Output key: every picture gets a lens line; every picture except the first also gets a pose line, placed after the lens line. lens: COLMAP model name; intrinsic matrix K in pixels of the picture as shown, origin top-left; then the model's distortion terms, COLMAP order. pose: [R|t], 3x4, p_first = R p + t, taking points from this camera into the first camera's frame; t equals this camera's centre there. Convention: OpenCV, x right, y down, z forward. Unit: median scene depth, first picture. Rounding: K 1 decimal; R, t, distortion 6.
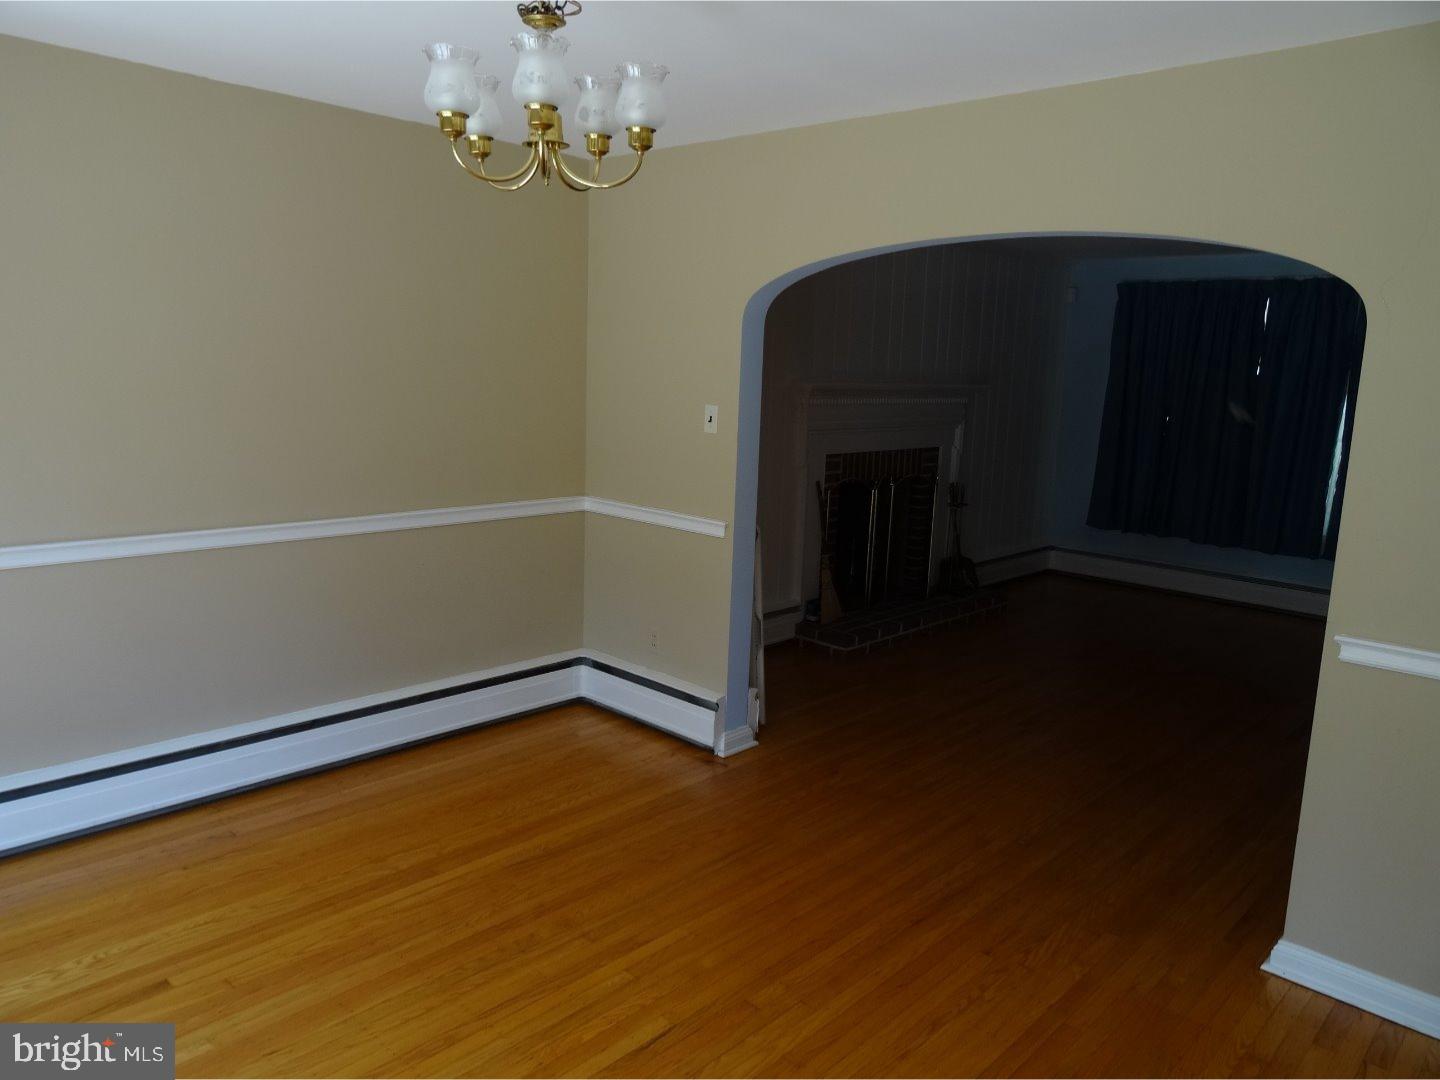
lens RADIAL K [[1024.5, 0, 733.8], [0, 1024.5, 536.3], [0, 0, 1]] dist [0.004505, -0.015188]
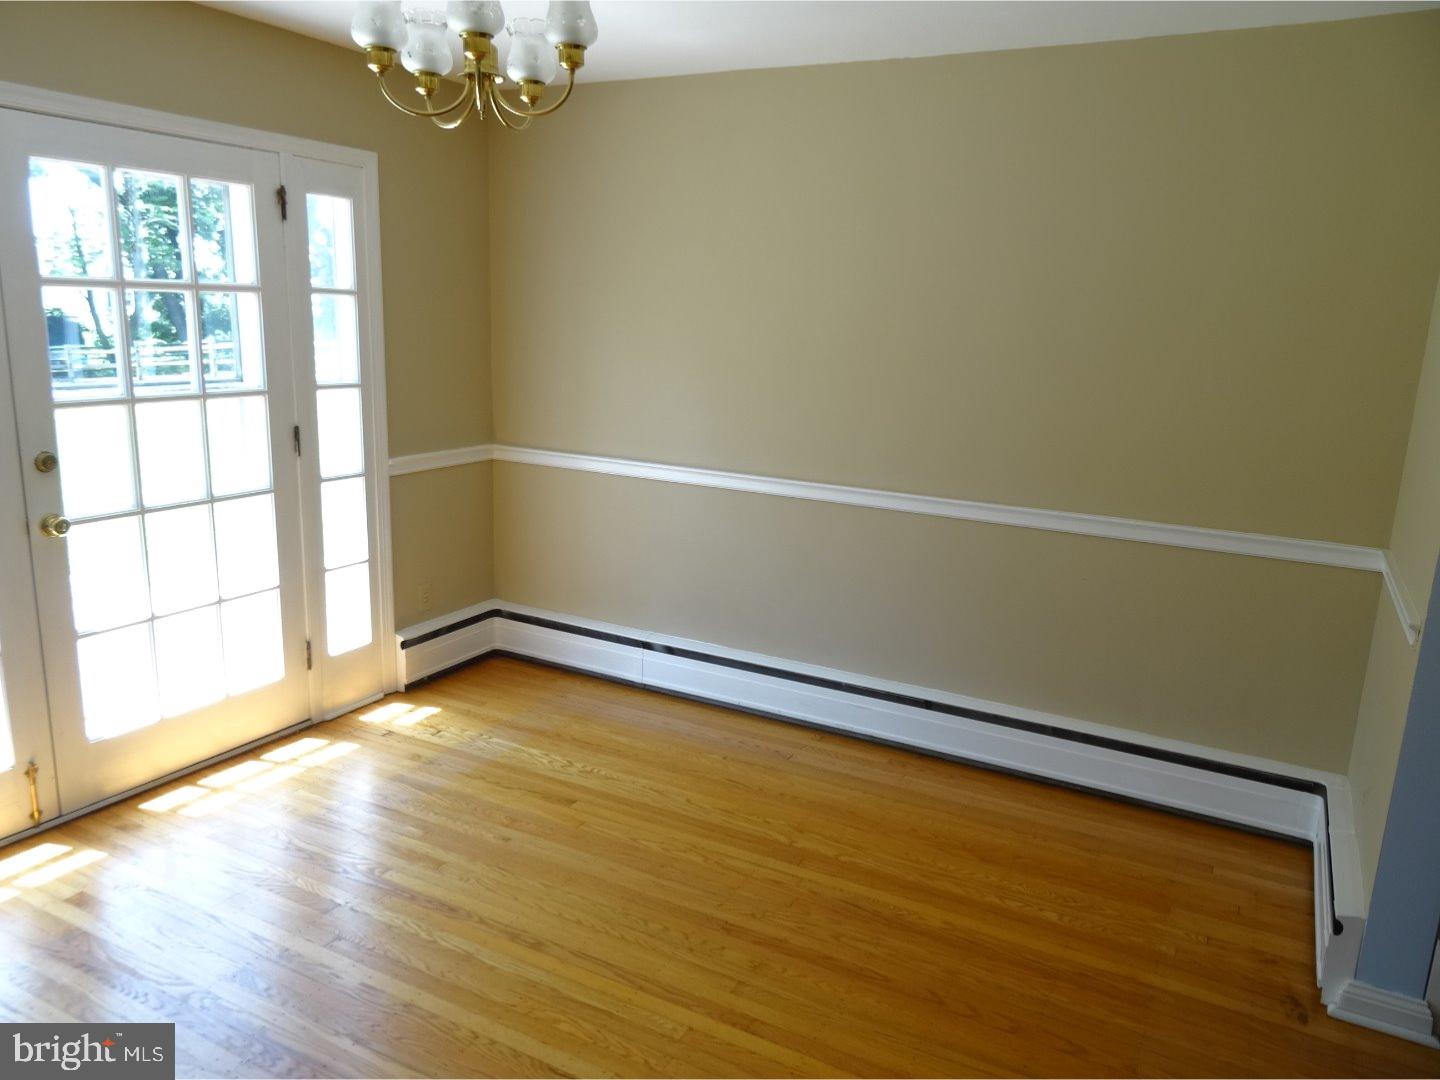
lens RADIAL K [[1051.4, 0, 720.0], [0, 1051.4, 540.0], [0, 0, 1]] dist [0.024521, 0.002211]
pose [[0.251946, 0.179123, -0.951020, 0.520009], [-0.190386, 0.972690, 0.132767, -0.073181], [0.948829, 0.147611, 0.279168, 0.562164]]
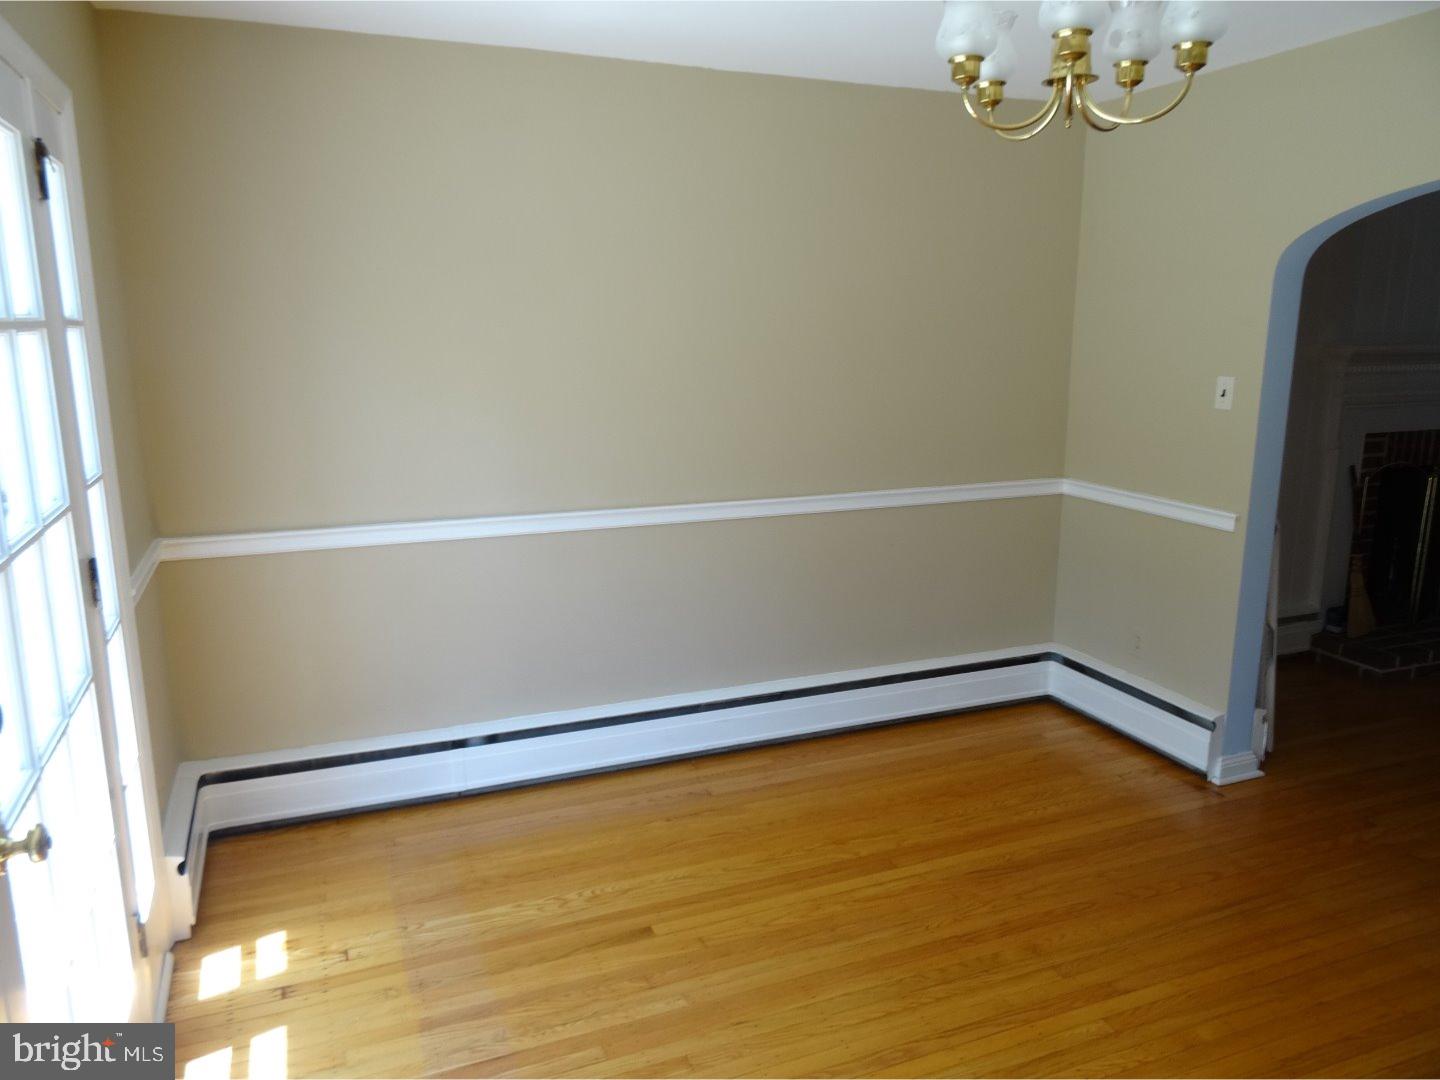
lens RADIAL K [[1035.6, 0, 735.0], [0, 1035.6, 538.6], [0, 0, 1]] dist [0.006993, 0.003847]
pose [[0.908033, 0.047957, -0.416145, -0.032180], [-0.036999, 0.998724, 0.034361, -0.008574], [0.417262, -0.015804, 0.908649, 0.044798]]
